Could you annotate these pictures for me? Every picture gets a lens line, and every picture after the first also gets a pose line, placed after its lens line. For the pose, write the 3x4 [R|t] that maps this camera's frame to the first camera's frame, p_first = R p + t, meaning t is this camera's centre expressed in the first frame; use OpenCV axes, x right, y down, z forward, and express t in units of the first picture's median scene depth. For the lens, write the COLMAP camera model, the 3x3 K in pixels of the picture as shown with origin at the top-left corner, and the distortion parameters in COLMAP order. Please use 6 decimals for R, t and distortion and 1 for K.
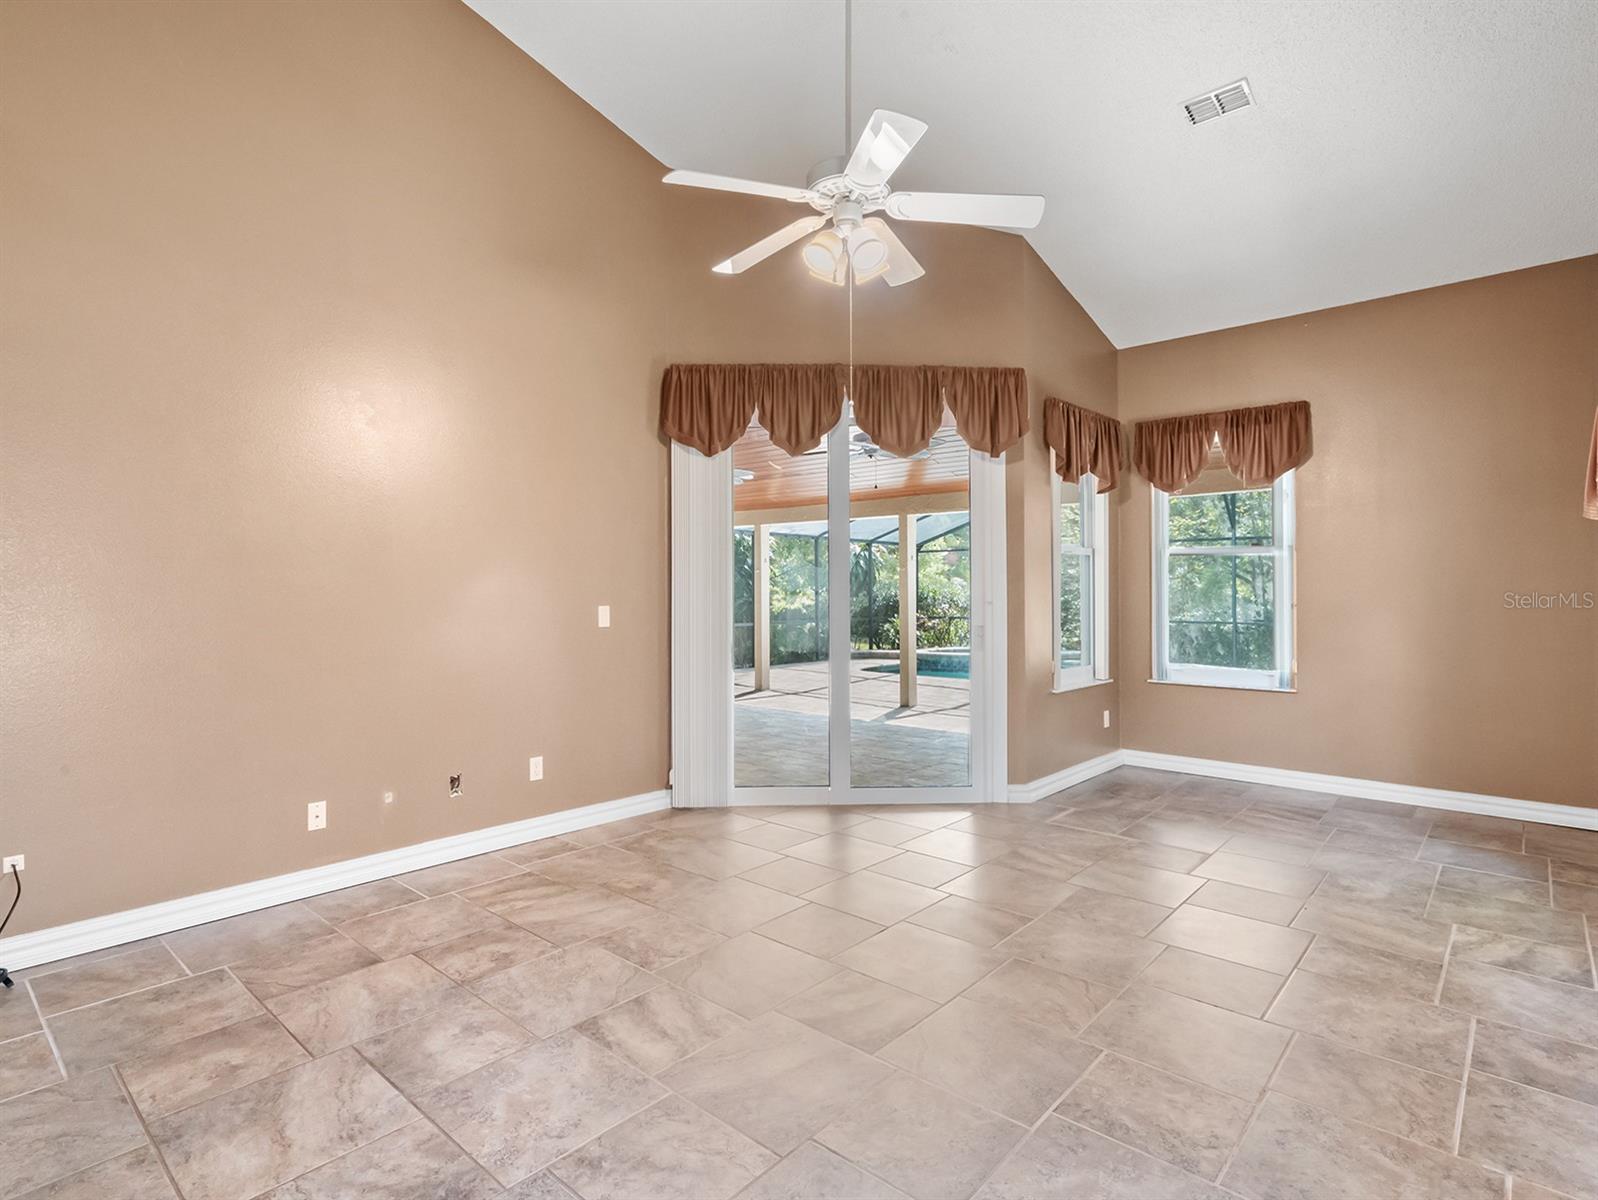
lens RADIAL K [[820.1, 0, 790.6], [0, 820.1, 593.6], [0, 0, 1]] dist [-0.009700, 0.006457]
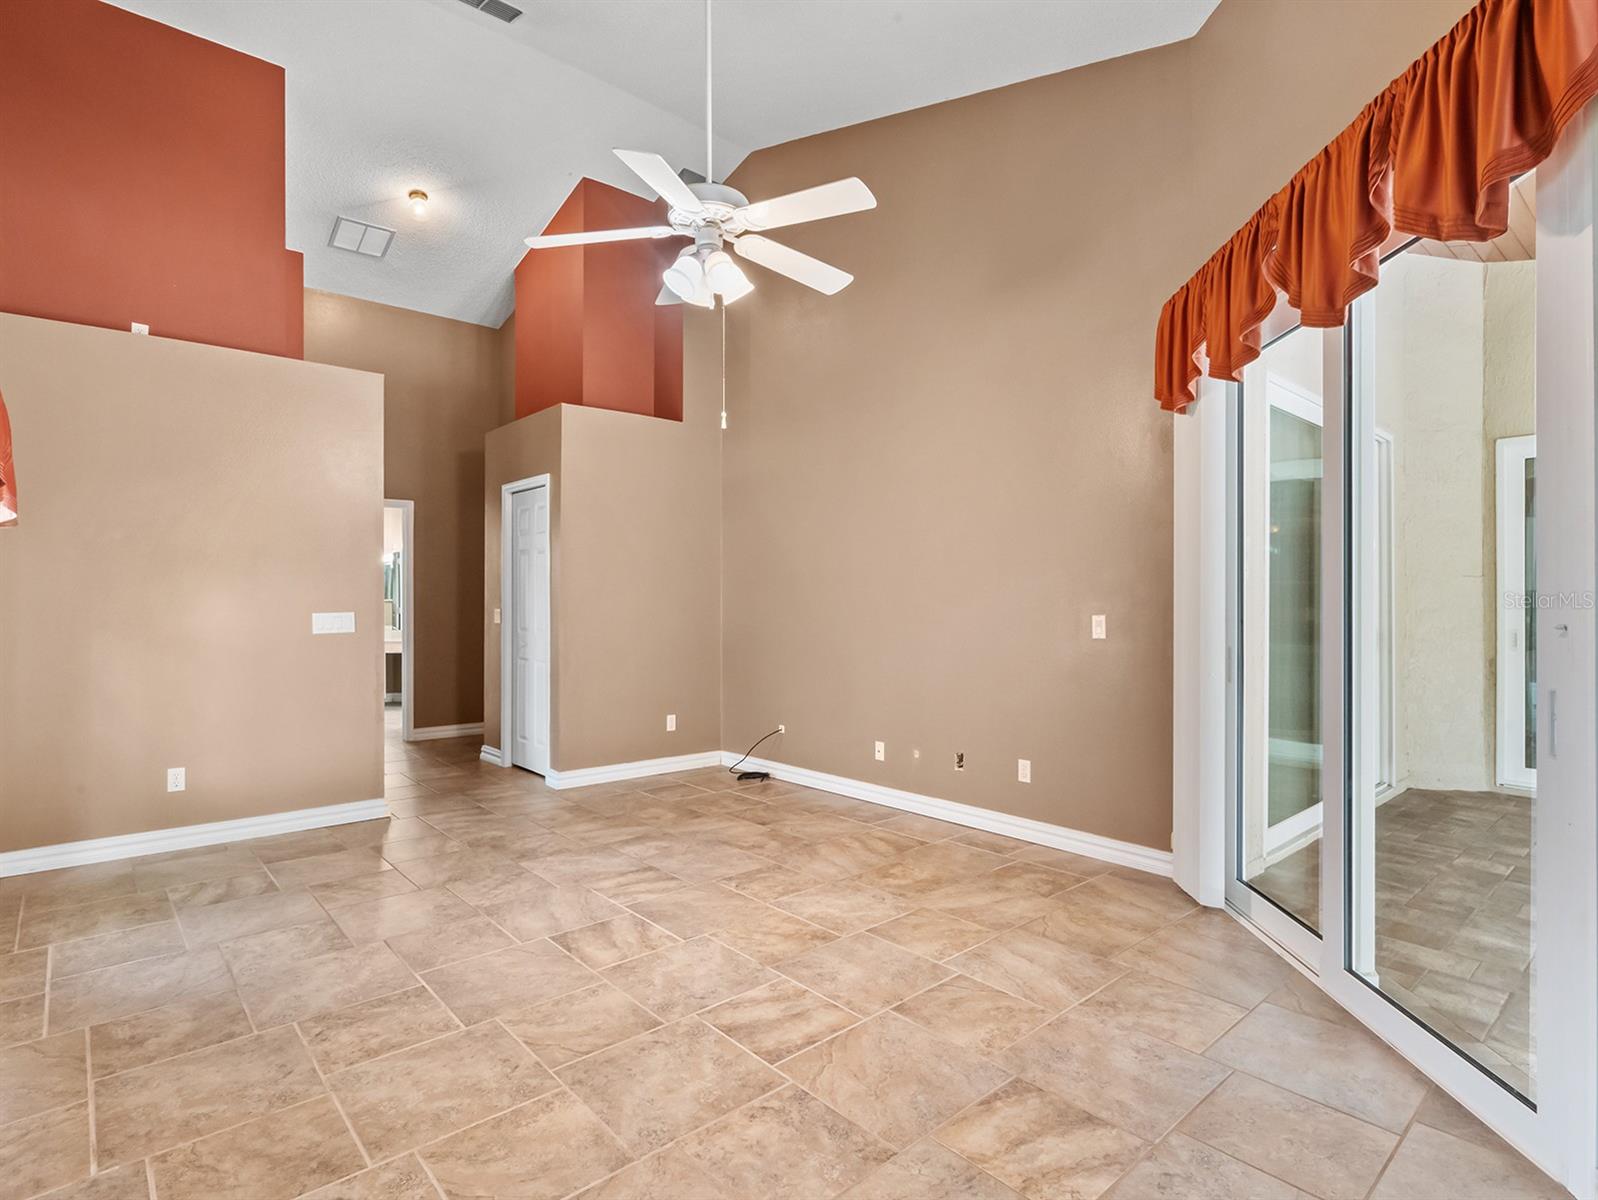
lens RADIAL K [[820.1, 0, 790.1], [0, 820.1, 602.0], [0, 0, 1]] dist [-0.009700, 0.006457]
pose [[-0.112430, 0.002751, -0.993656, 1.134006], [-0.002620, 0.999992, 0.003065, -0.001968], [0.993656, 0.002948, -0.112422, 1.249988]]
